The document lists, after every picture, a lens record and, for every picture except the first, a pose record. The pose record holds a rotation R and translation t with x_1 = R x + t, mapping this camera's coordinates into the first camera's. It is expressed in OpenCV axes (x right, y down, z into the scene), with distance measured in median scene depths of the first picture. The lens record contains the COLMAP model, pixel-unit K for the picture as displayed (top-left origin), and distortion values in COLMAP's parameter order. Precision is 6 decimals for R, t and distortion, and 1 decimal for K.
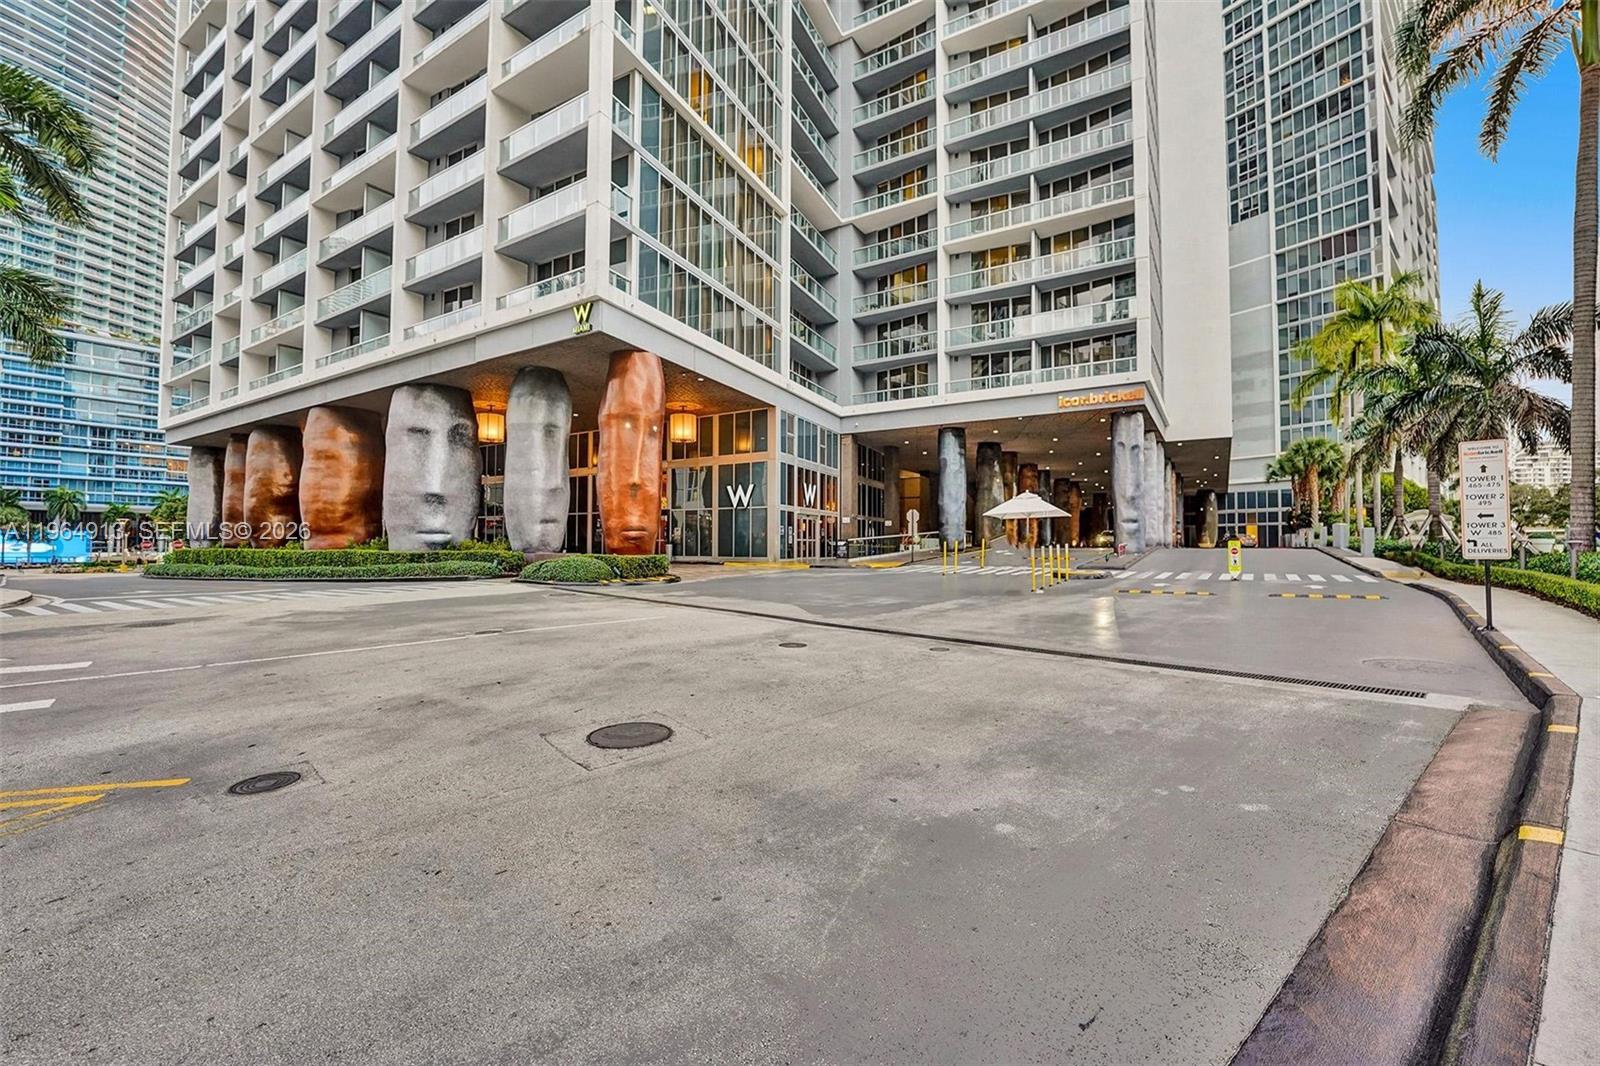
lens RADIAL K [[662.8, 0, 800.0], [0, 662.8, 533.0], [0, 0, 1]] dist [-0.032302, 0.005802]
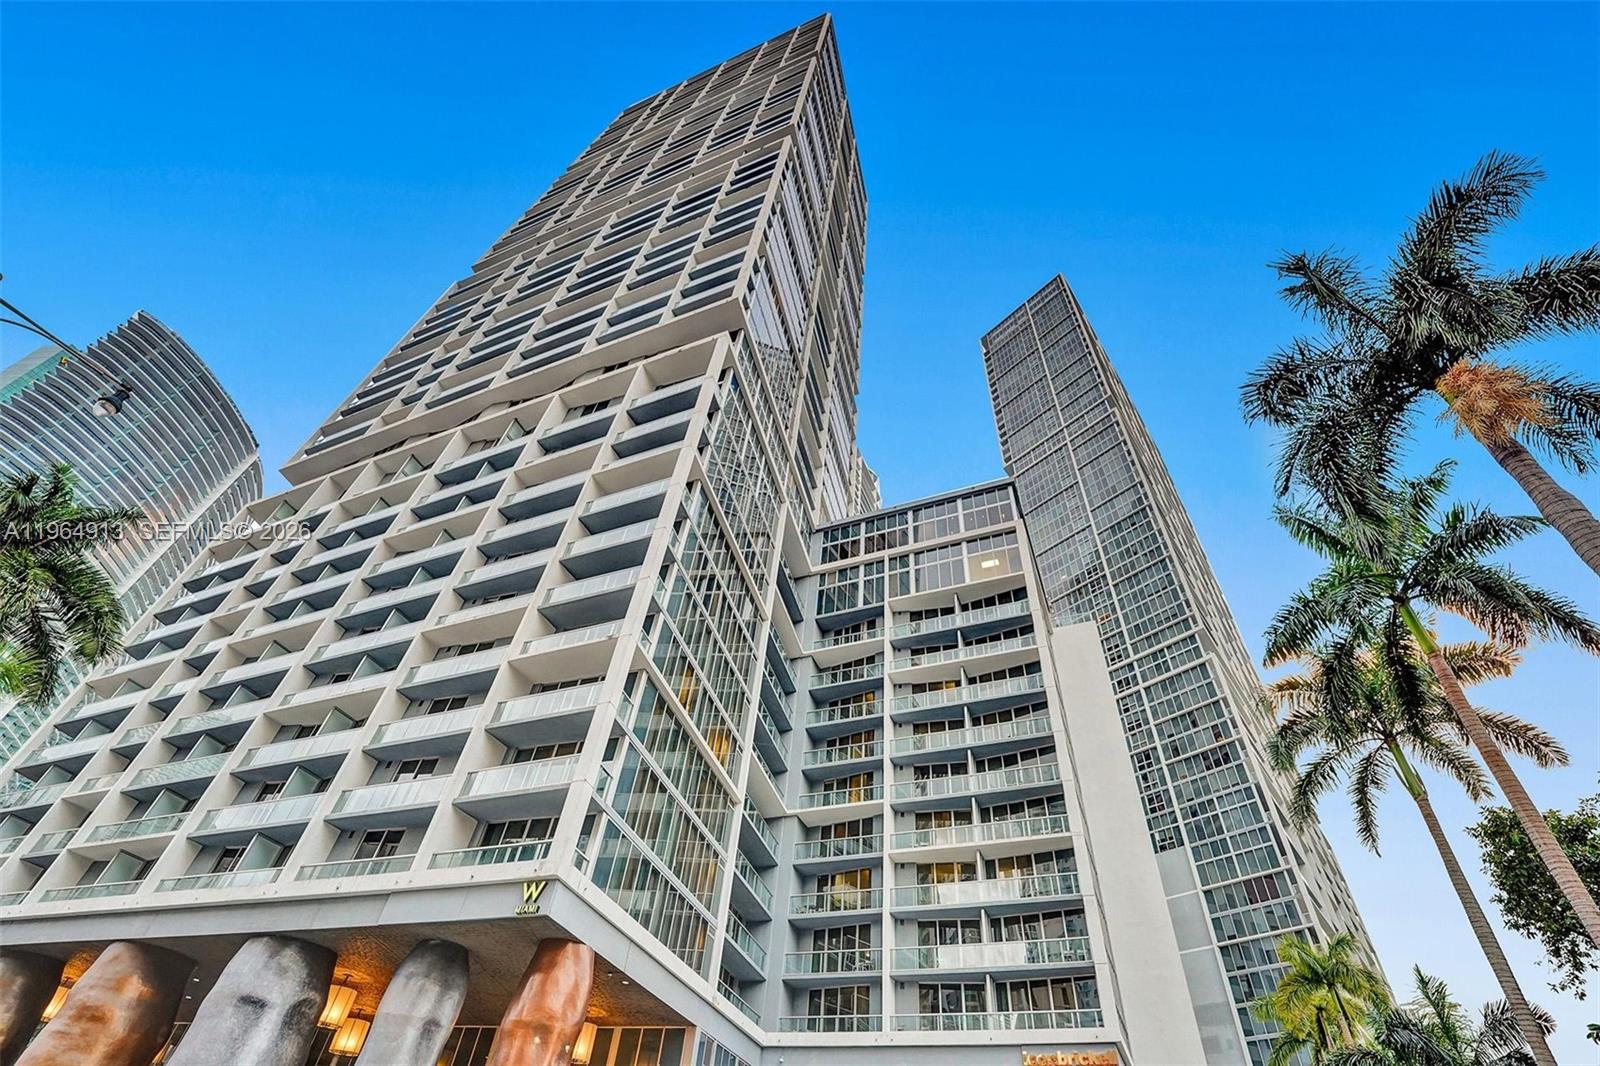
lens RADIAL K [[736.6, 0, 800.0], [0, 736.6, 533.0], [0, 0, 1]] dist [-0.023087, 0.000746]
pose [[0.981059, 0.179829, 0.072010, -0.081043], [-0.079390, 0.712348, -0.697321, -0.006030], [-0.176695, 0.678396, 0.713132, -0.081655]]
